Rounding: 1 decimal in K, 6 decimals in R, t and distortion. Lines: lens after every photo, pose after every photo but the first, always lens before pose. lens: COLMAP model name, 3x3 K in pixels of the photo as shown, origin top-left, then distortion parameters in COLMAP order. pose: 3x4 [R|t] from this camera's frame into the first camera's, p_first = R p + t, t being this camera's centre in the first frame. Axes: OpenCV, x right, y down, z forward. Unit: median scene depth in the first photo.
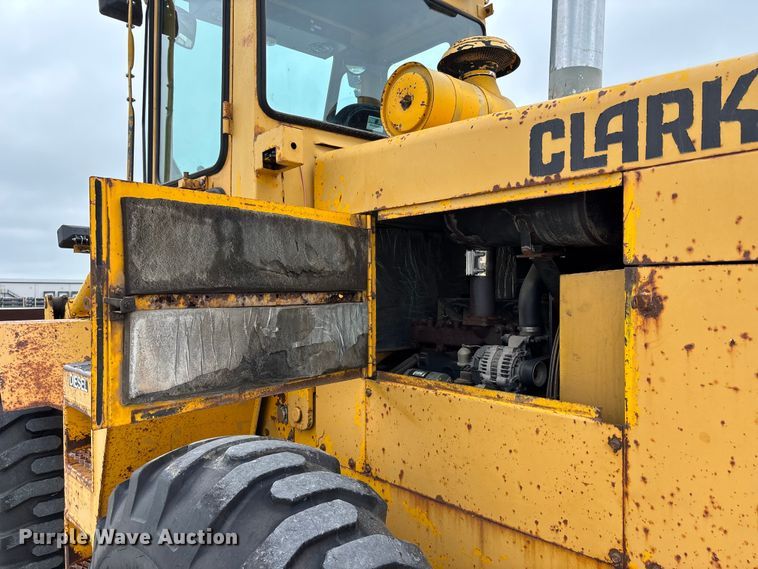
lens RADIAL K [[578.9, 0, 381.2], [0, 578.9, 289.8], [0, 0, 1]] dist [0.012751, 0.000172]
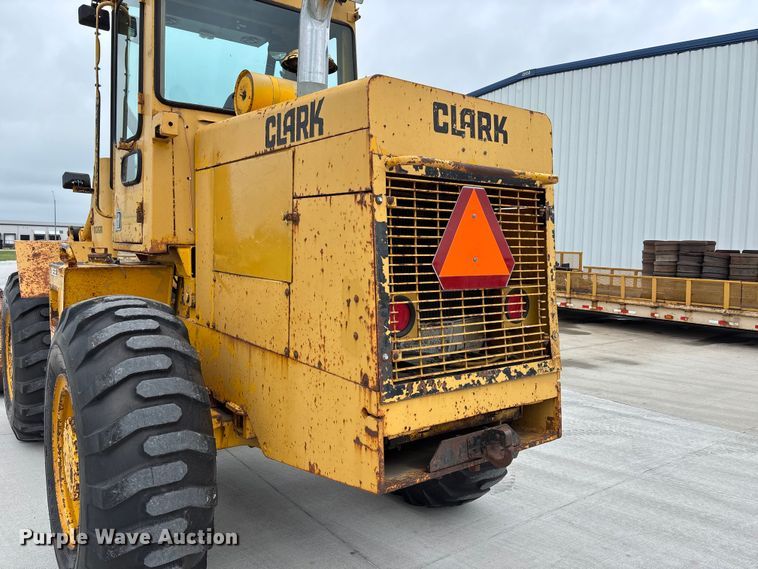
lens RADIAL K [[573.0, 0, 382.6], [0, 573.0, 283.3], [0, 0, 1]] dist [0.072909, -0.096677]
pose [[0.994837, 0.033992, -0.095628, 0.770486], [-0.027408, 0.997217, 0.069335, 0.082158], [0.097719, -0.066356, 0.992999, -0.719230]]
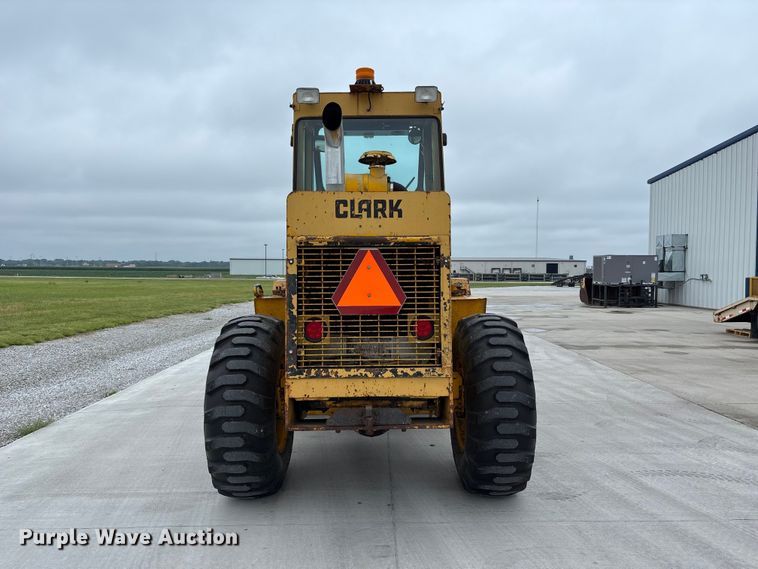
lens RADIAL K [[573.8, 0, 382.7], [0, 573.8, 286.1], [0, 0, 1]] dist [0.064915, -0.075190]
pose [[0.747738, 0.023590, -0.663575, 2.427037], [-0.001533, 0.999427, 0.033802, 0.001624], [0.663992, -0.024258, 0.747346, -0.892219]]
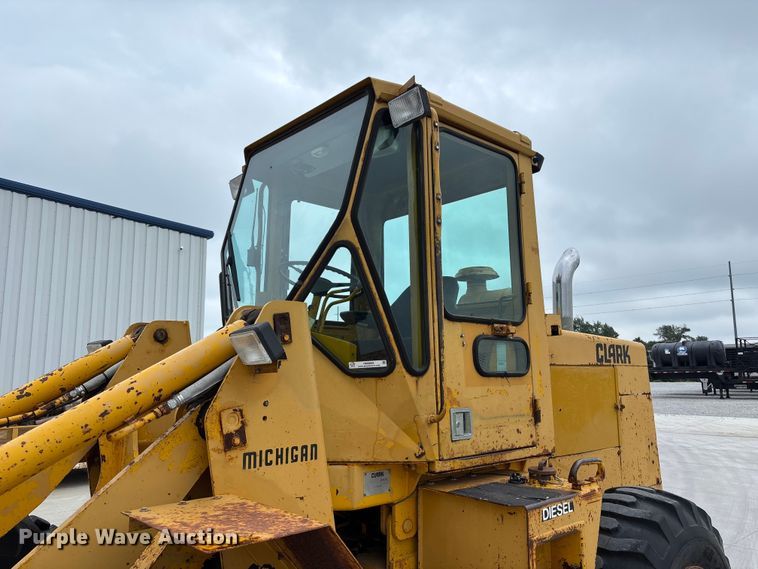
lens RADIAL K [[573.8, 0, 389.8], [0, 573.8, 283.8], [0, 0, 1]] dist [0.064969, -0.083007]
pose [[-0.007616, 0.157418, 0.987503, -2.430783], [0.005825, 0.987522, -0.157376, -0.130992], [-0.999954, 0.004553, -0.008438, 1.944893]]
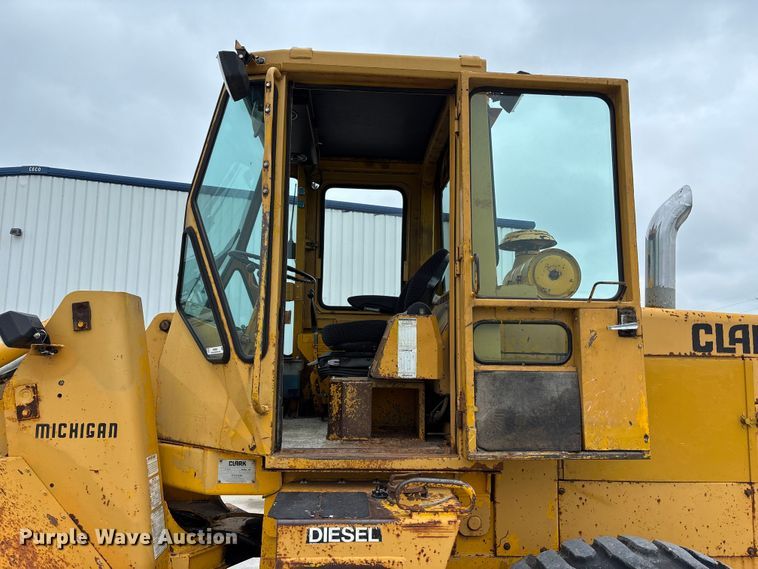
lens RADIAL K [[573.8, 0, 382.7], [0, 573.8, 286.1], [0, 0, 1]] dist [0.064915, -0.075190]
pose [[0.620363, 0.116446, 0.775623, -1.750906], [-0.017924, 0.990764, -0.134410, -0.130678], [-0.784110, 0.069481, 0.616720, 0.602955]]
